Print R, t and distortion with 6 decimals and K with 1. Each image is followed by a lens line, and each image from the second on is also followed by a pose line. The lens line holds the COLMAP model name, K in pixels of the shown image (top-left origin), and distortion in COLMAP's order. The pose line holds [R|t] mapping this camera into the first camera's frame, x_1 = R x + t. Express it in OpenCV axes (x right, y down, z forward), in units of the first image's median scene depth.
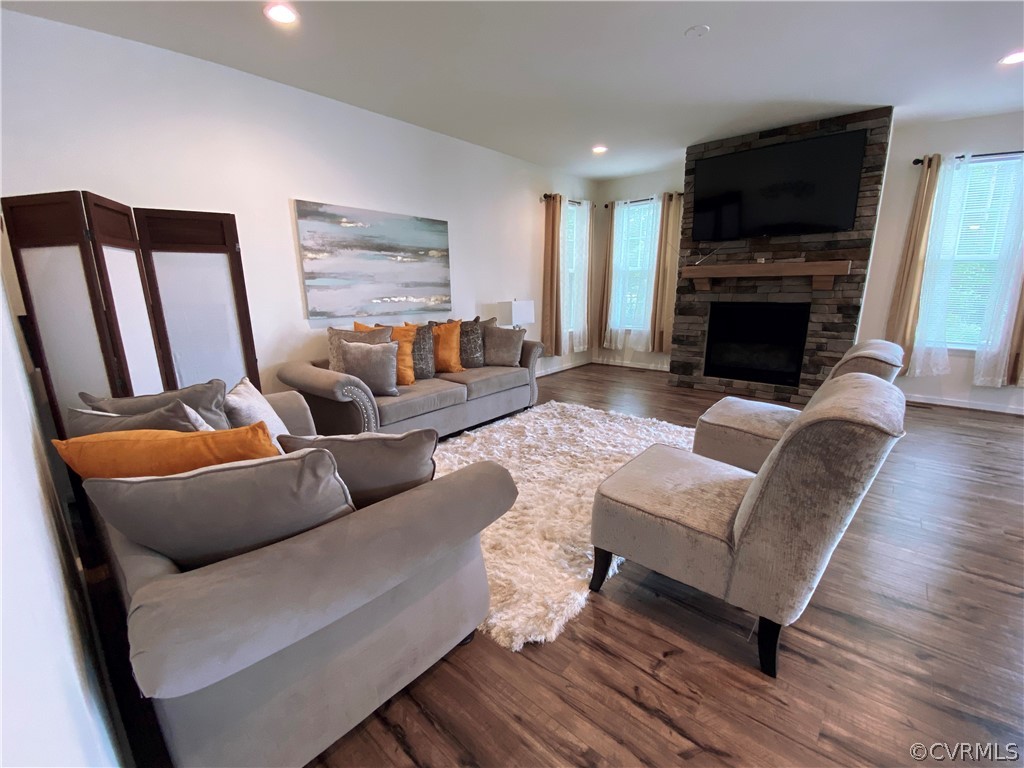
lens RADIAL K [[416.8, 0, 509.5], [0, 416.8, 388.7], [0, 0, 1]] dist [0.025701, -0.000190]
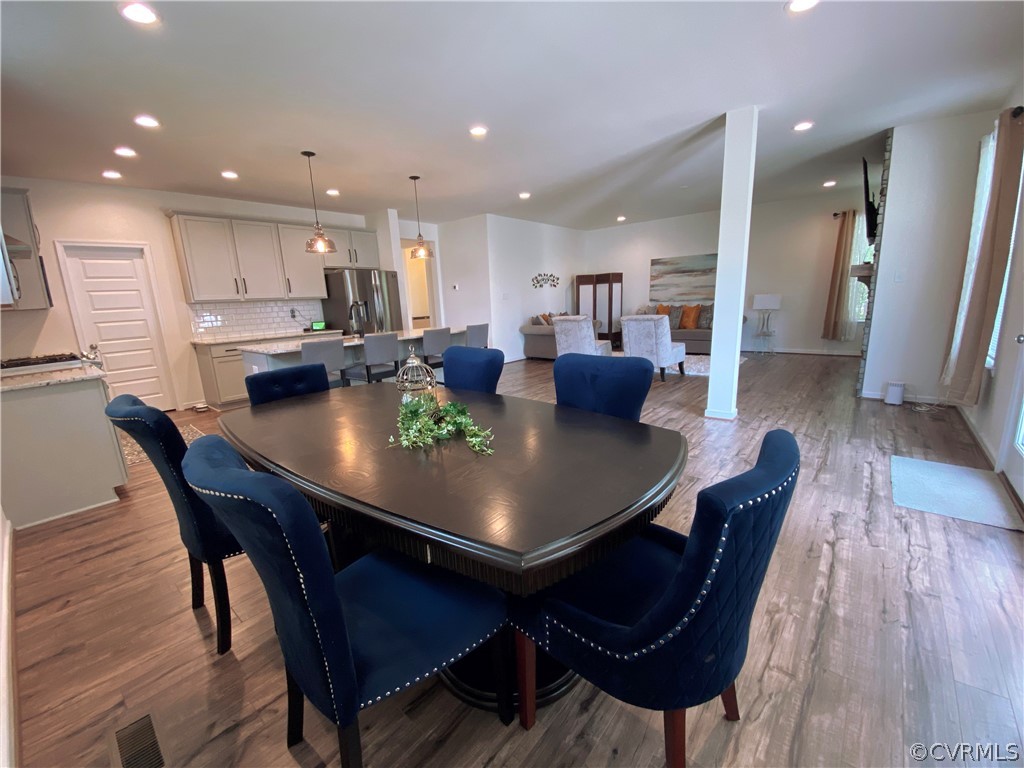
lens RADIAL K [[416.8, 0, 509.5], [0, 416.8, 388.7], [0, 0, 1]] dist [0.025701, -0.000190]
pose [[0.016443, 0.232922, -0.972356, 2.130049], [-0.197778, 0.954031, 0.225188, -0.056845], [0.980109, 0.188609, 0.061754, 0.045374]]
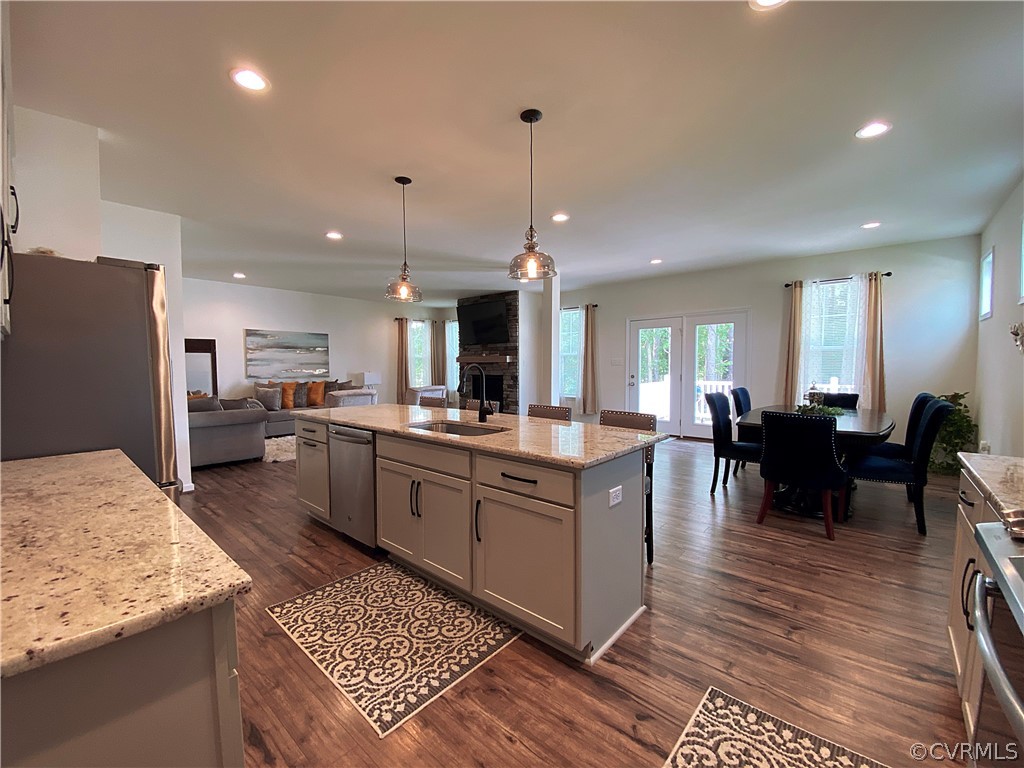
lens RADIAL K [[416.8, 0, 509.5], [0, 416.8, 388.7], [0, 0, 1]] dist [0.025701, -0.000190]
pose [[0.999961, 0.008812, -0.000636, 0.868549], [-0.008780, 0.983247, -0.182064, 0.265647], [-0.000979, 0.182063, 0.983286, -1.127196]]
